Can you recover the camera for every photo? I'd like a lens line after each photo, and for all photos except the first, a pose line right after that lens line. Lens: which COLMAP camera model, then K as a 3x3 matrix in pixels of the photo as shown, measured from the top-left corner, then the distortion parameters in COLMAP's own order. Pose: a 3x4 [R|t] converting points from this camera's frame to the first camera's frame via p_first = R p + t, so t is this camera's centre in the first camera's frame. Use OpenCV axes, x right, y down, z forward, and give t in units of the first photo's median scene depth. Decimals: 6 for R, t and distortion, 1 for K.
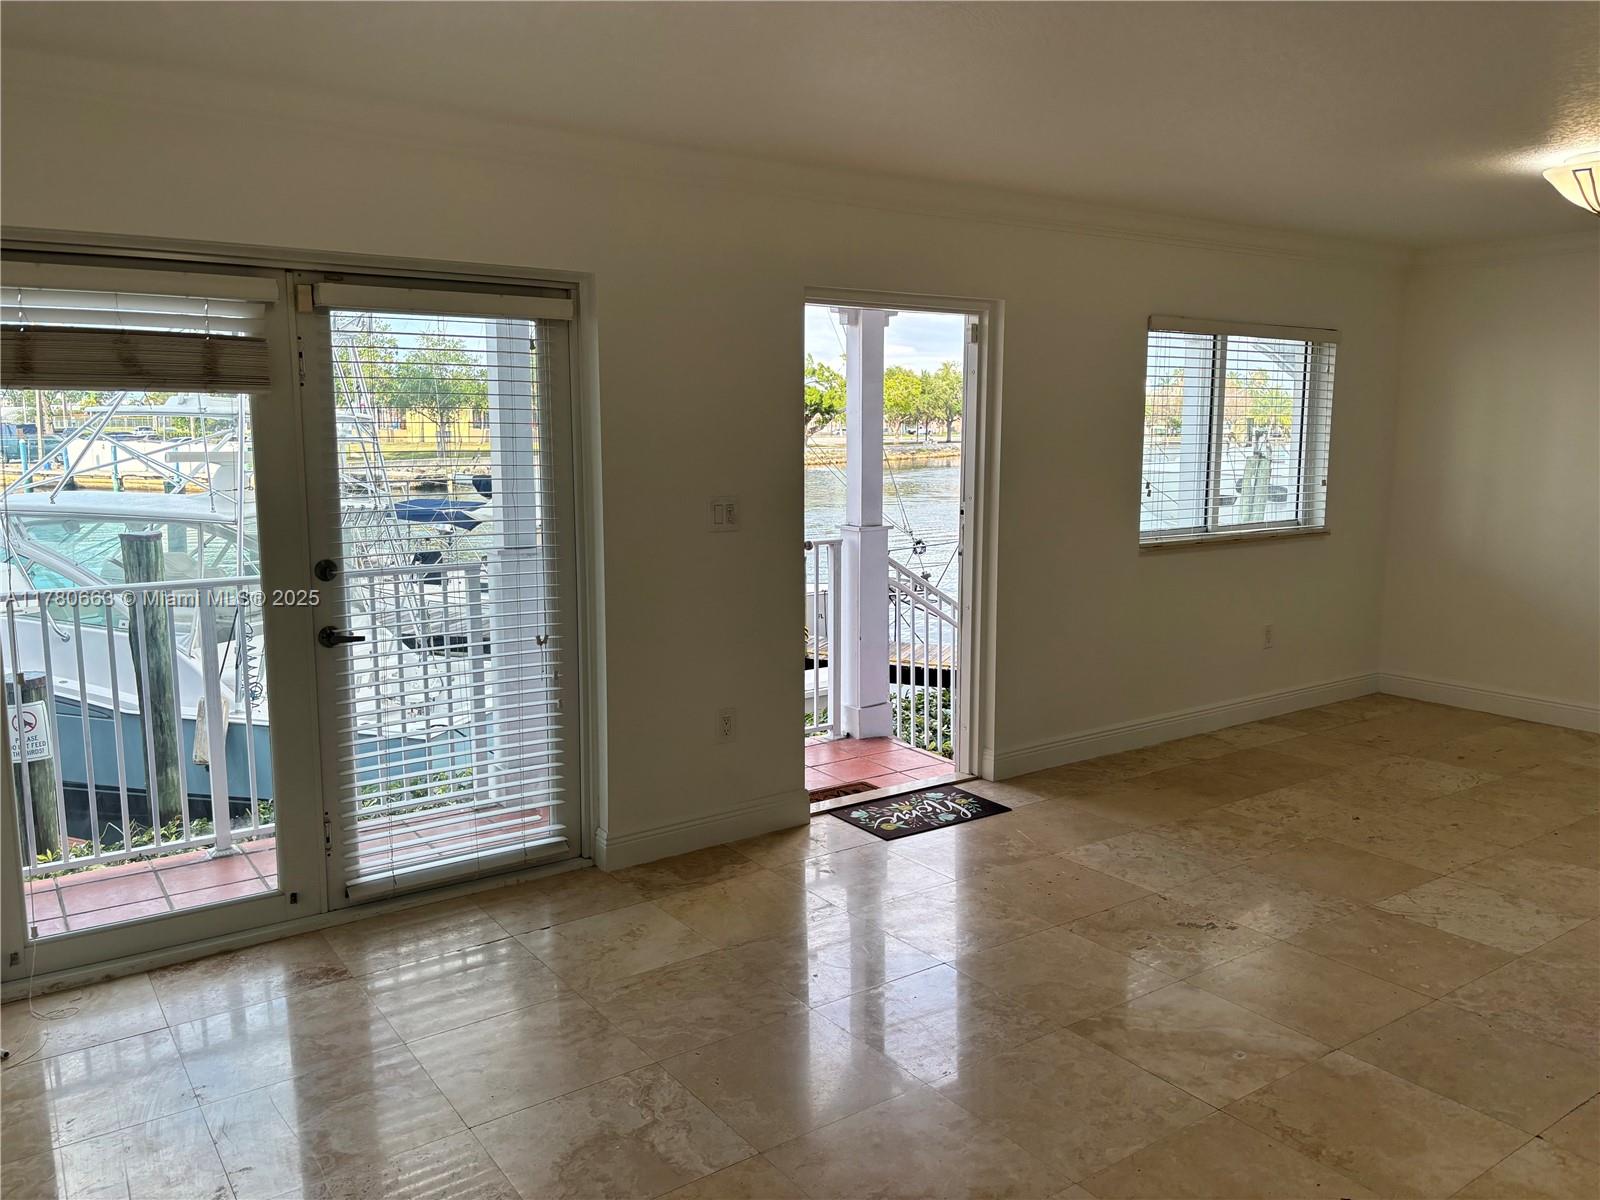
lens RADIAL K [[1206.0, 0, 800.0], [0, 1206.0, 600.0], [0, 0, 1]] dist [0.005201, -0.004809]
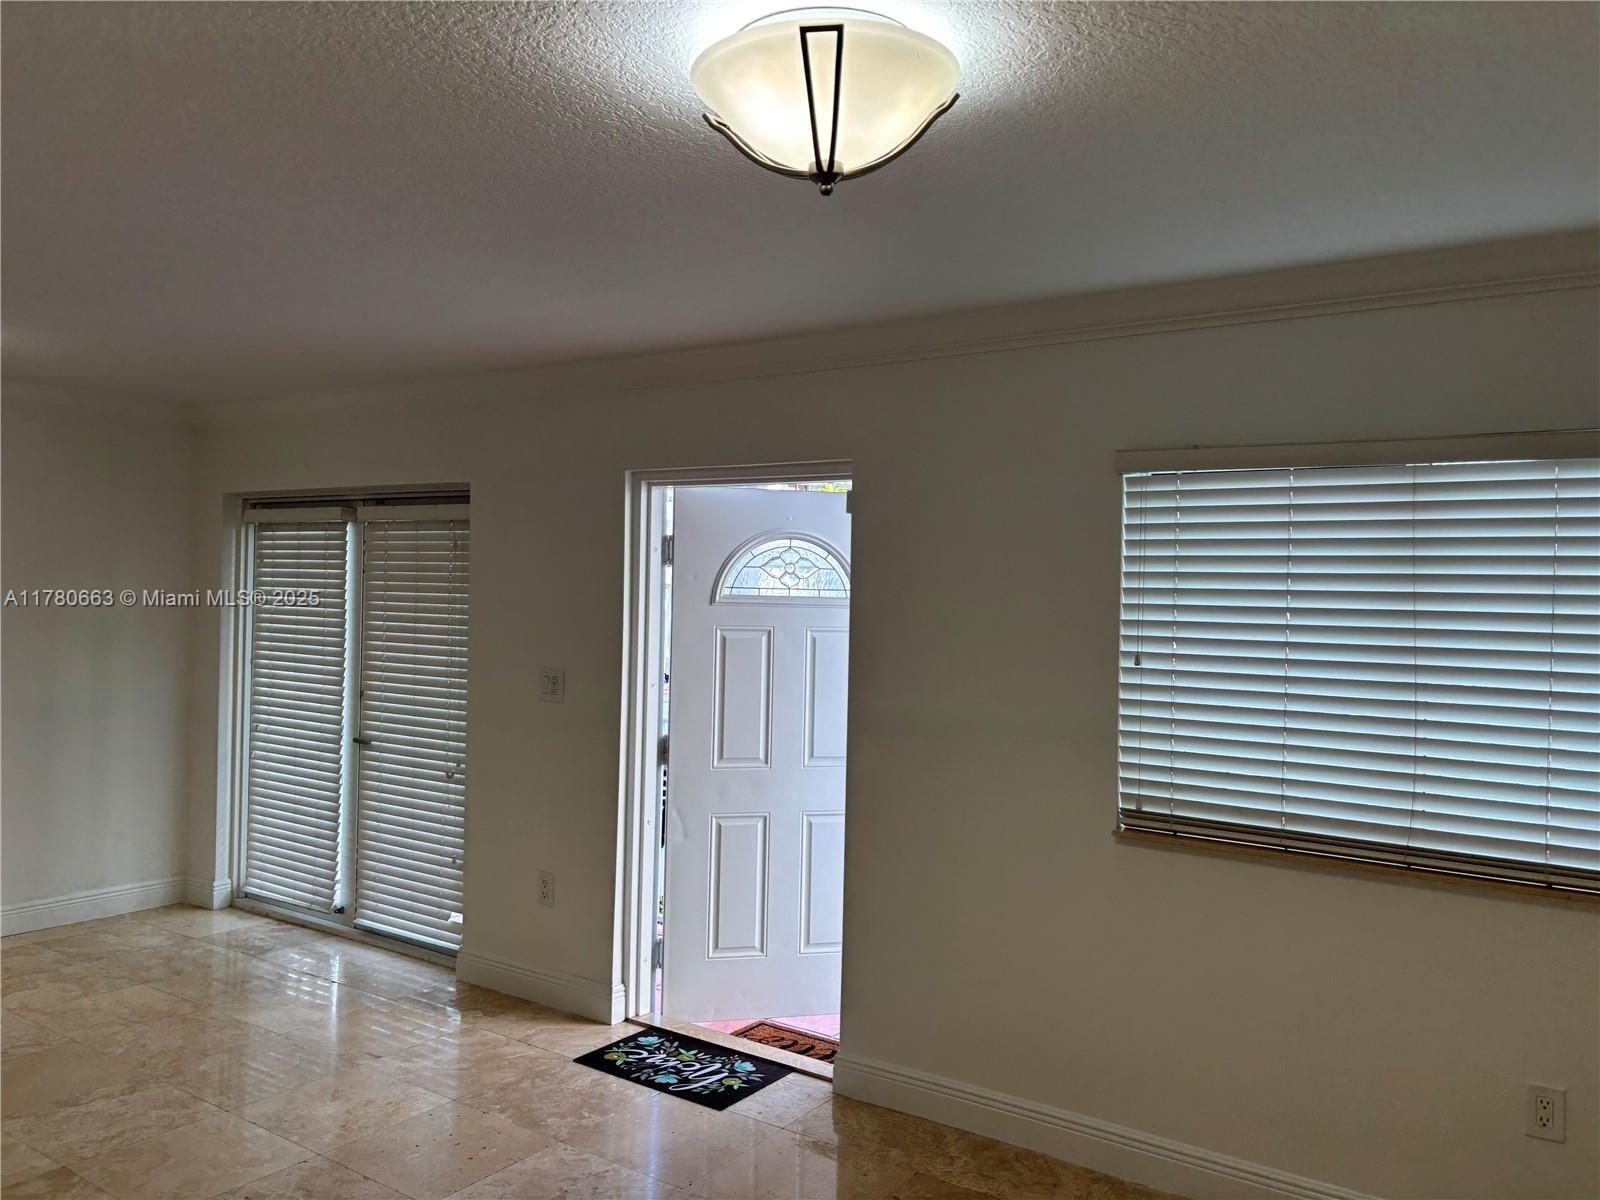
lens RADIAL K [[1206.0, 0, 800.0], [0, 1206.0, 600.0], [0, 0, 1]] dist [0.005201, -0.004809]
pose [[0.363183, 0.016193, -0.931577, 0.914481], [-0.161108, 0.985879, -0.045673, -0.120609], [0.917683, 0.166672, 0.360664, 0.723852]]
